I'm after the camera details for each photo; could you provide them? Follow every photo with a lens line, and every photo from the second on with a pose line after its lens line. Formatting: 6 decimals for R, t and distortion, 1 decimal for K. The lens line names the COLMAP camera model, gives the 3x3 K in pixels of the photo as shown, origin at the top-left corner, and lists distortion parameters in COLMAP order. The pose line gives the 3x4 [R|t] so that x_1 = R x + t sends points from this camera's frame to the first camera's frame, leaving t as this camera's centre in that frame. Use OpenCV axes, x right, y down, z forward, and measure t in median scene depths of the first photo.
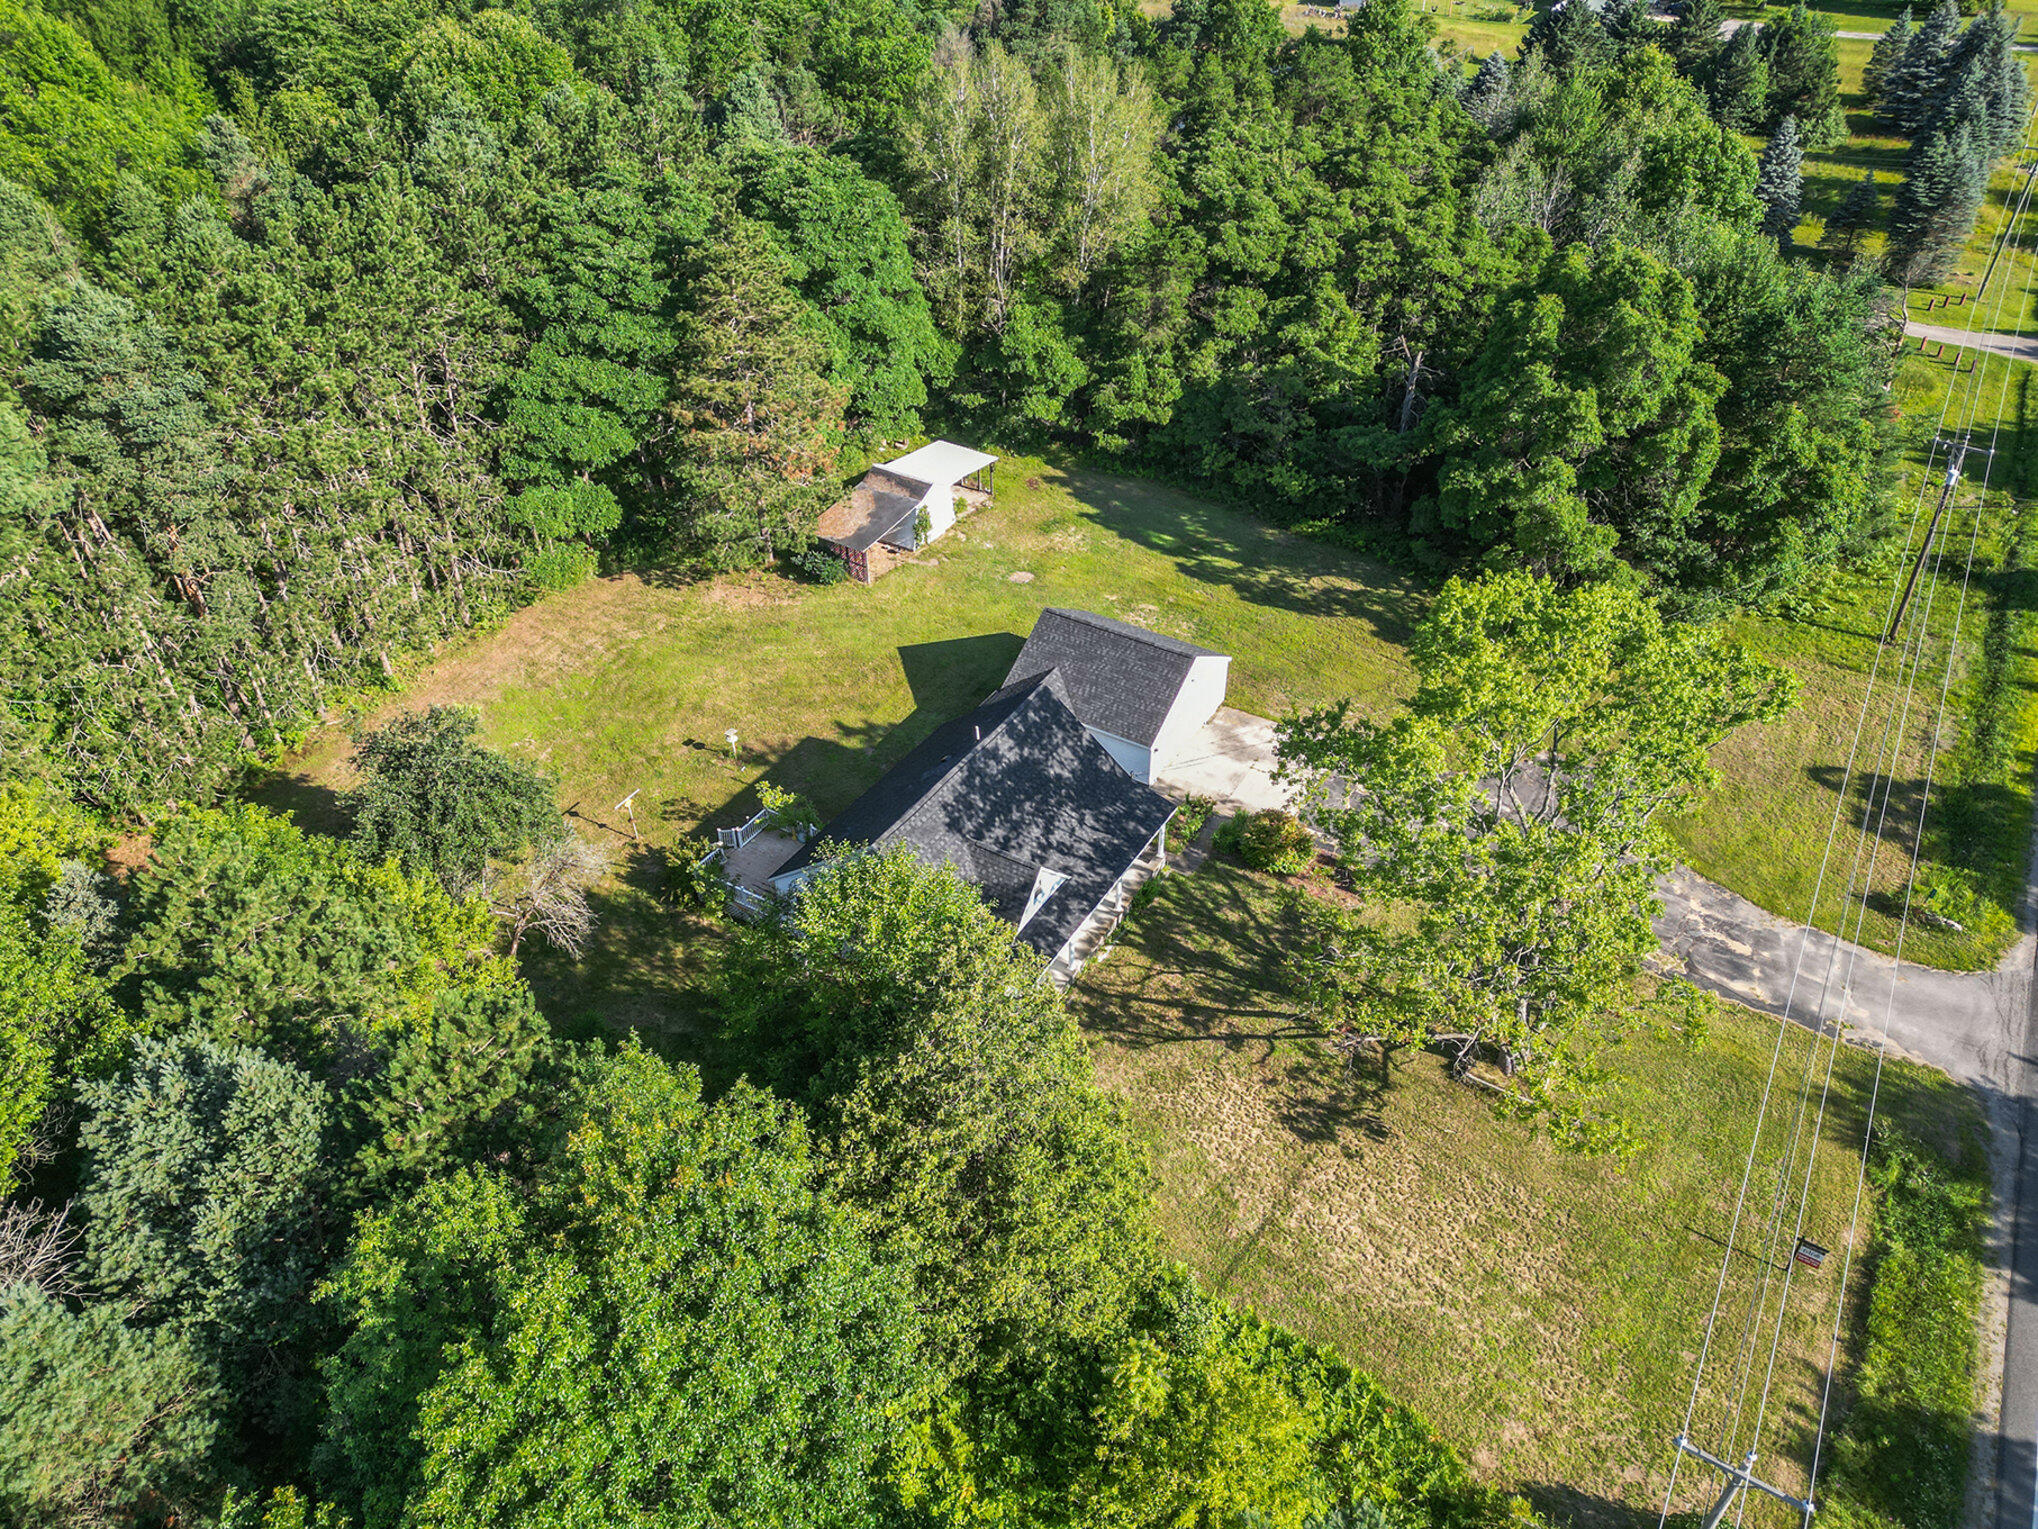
lens RADIAL K [[1423.7, 0, 1026.7], [0, 1423.7, 754.2], [0, 0, 1]] dist [0.097299, -0.114813]
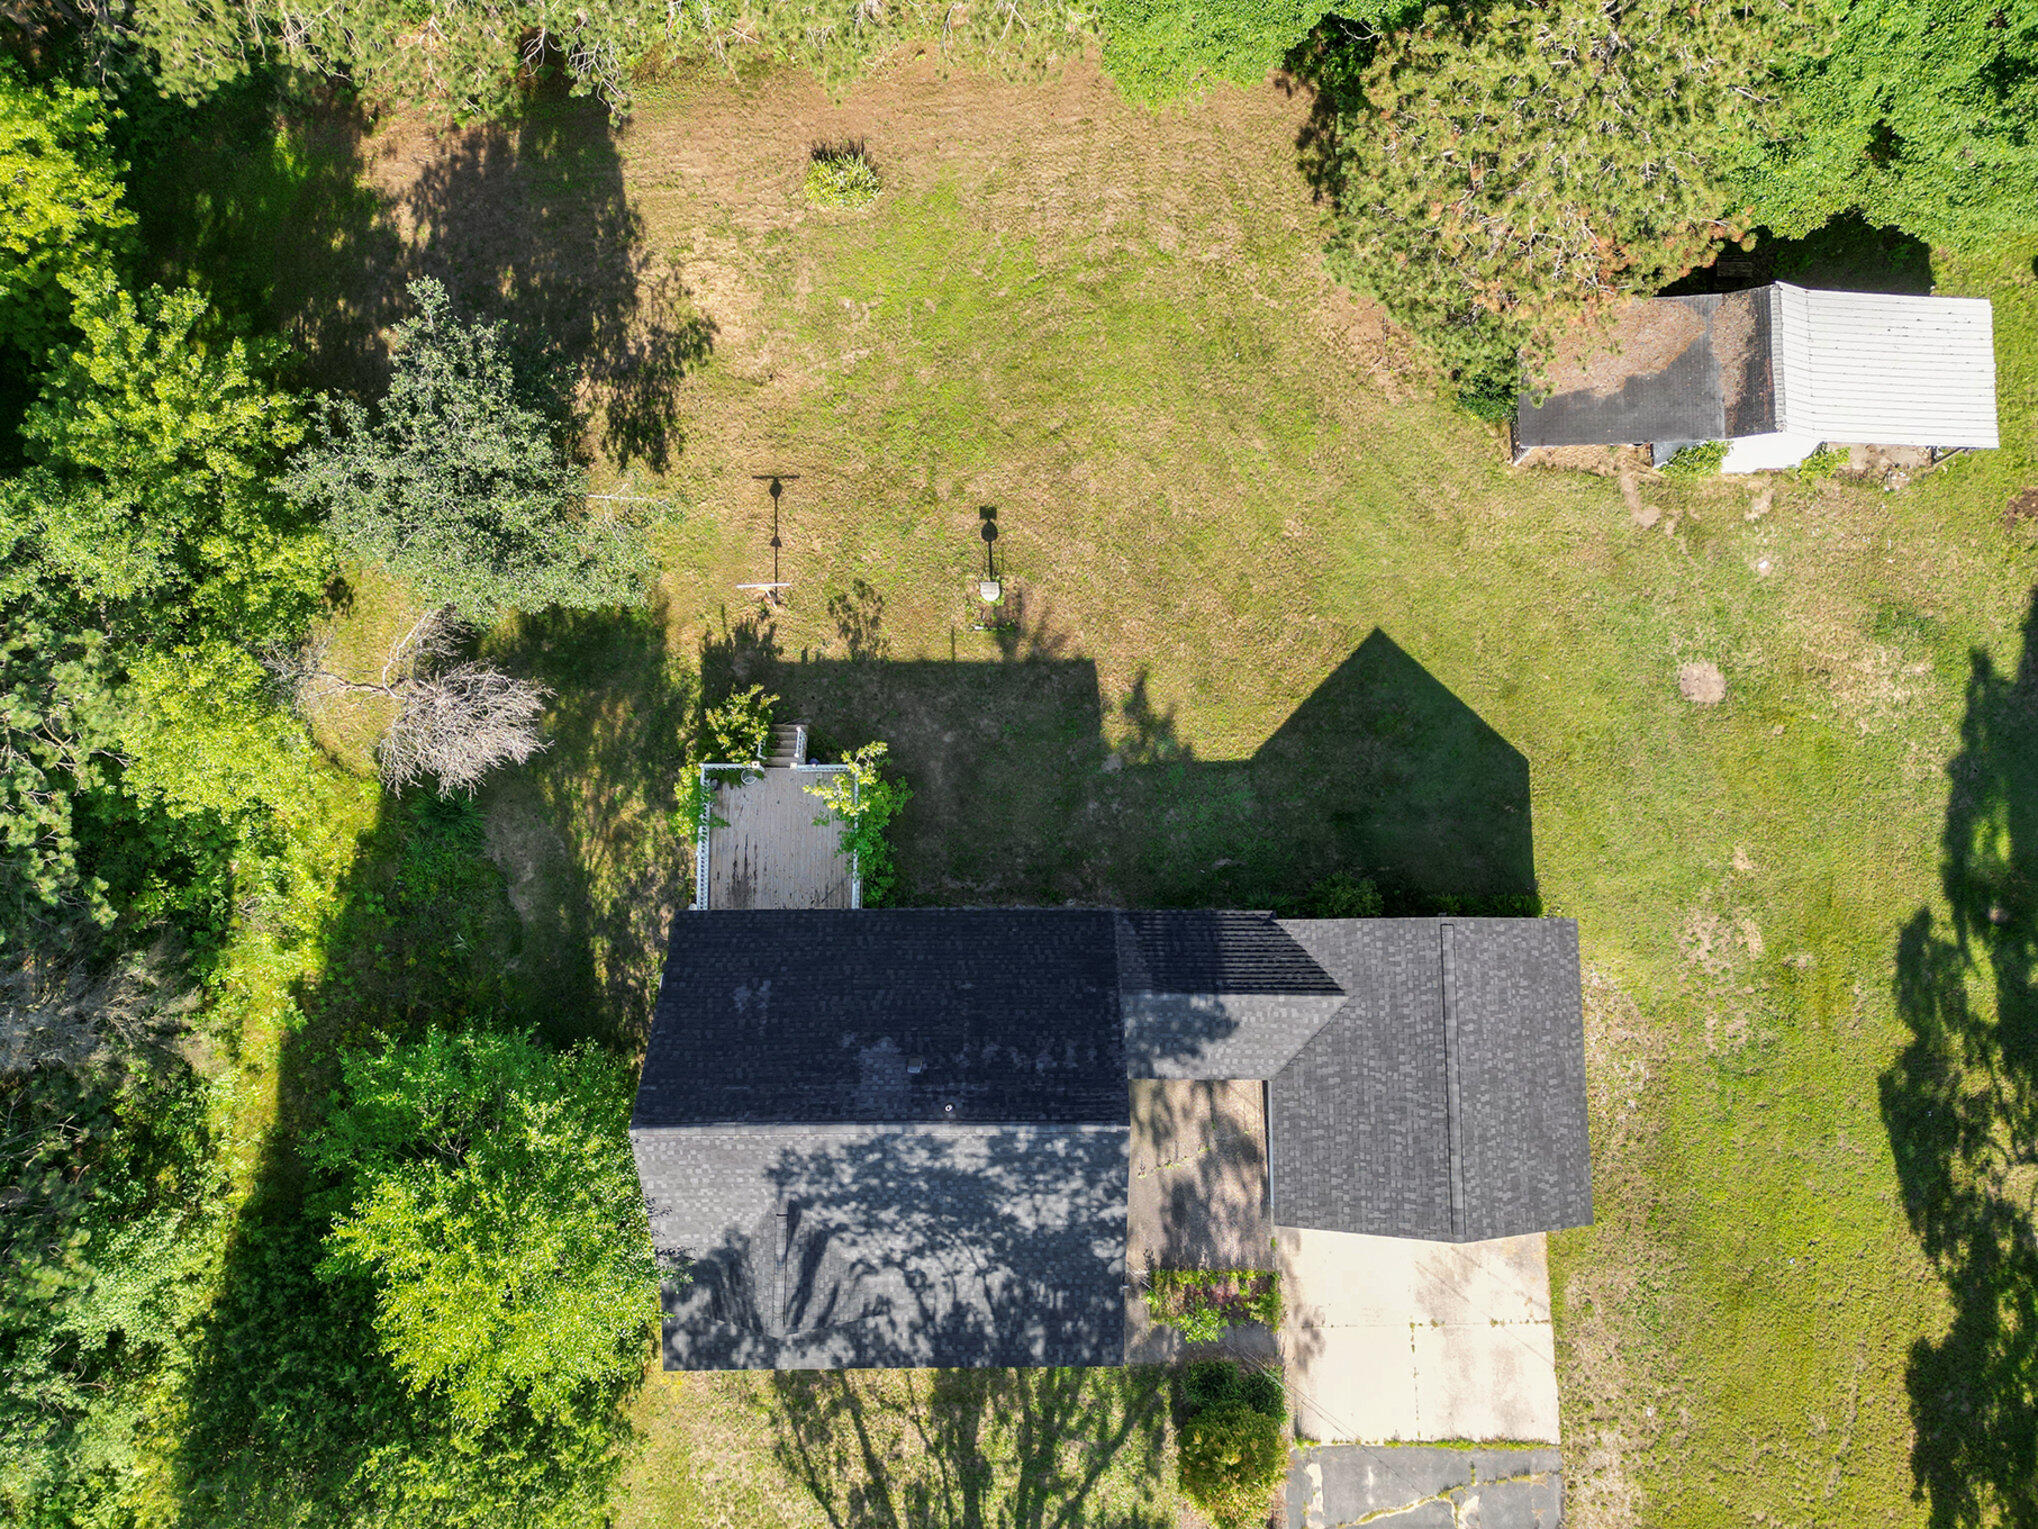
lens RADIAL K [[1423.7, 0, 1026.7], [0, 1423.7, 754.2], [0, 0, 1]] dist [0.097299, -0.114813]
pose [[0.525410, 0.843344, -0.112764, -0.065923], [-0.516021, 0.421214, 0.745856, -0.479284], [0.676511, -0.333691, 0.656493, 0.582662]]
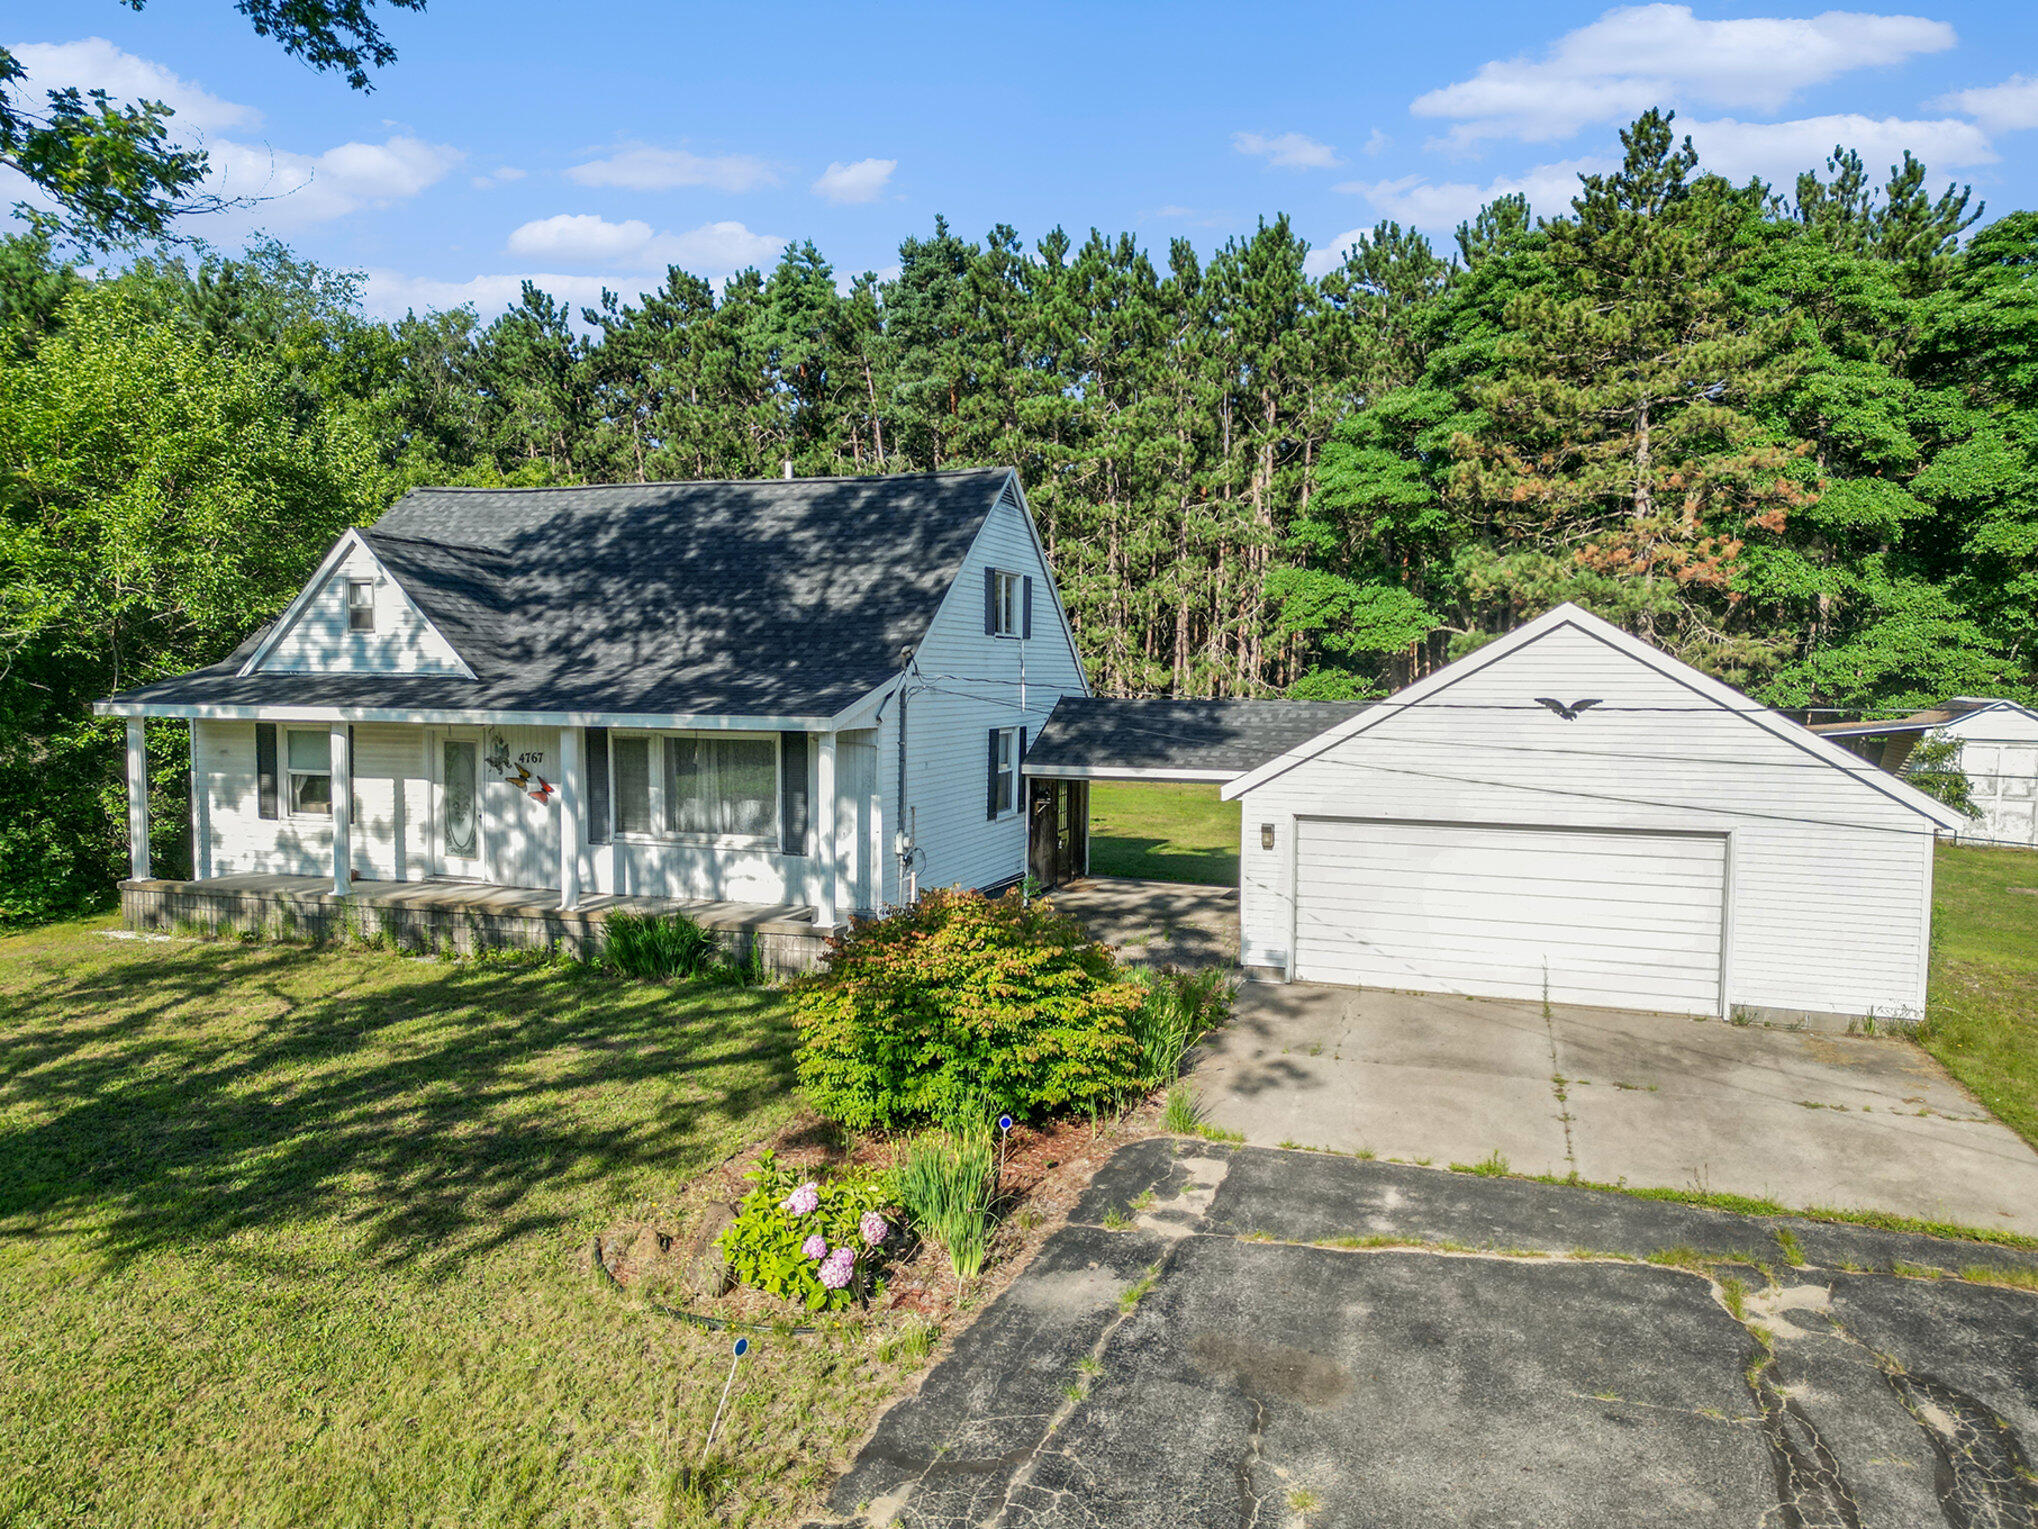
lens RADIAL K [[1423.7, 0, 1026.7], [0, 1423.7, 754.2], [0, 0, 1]] dist [0.097299, -0.114813]
pose [[0.198054, 0.076554, -0.977197, 0.367610], [-0.601810, 0.796414, -0.059581, 0.035838], [0.773692, 0.599887, 0.203804, 0.883882]]
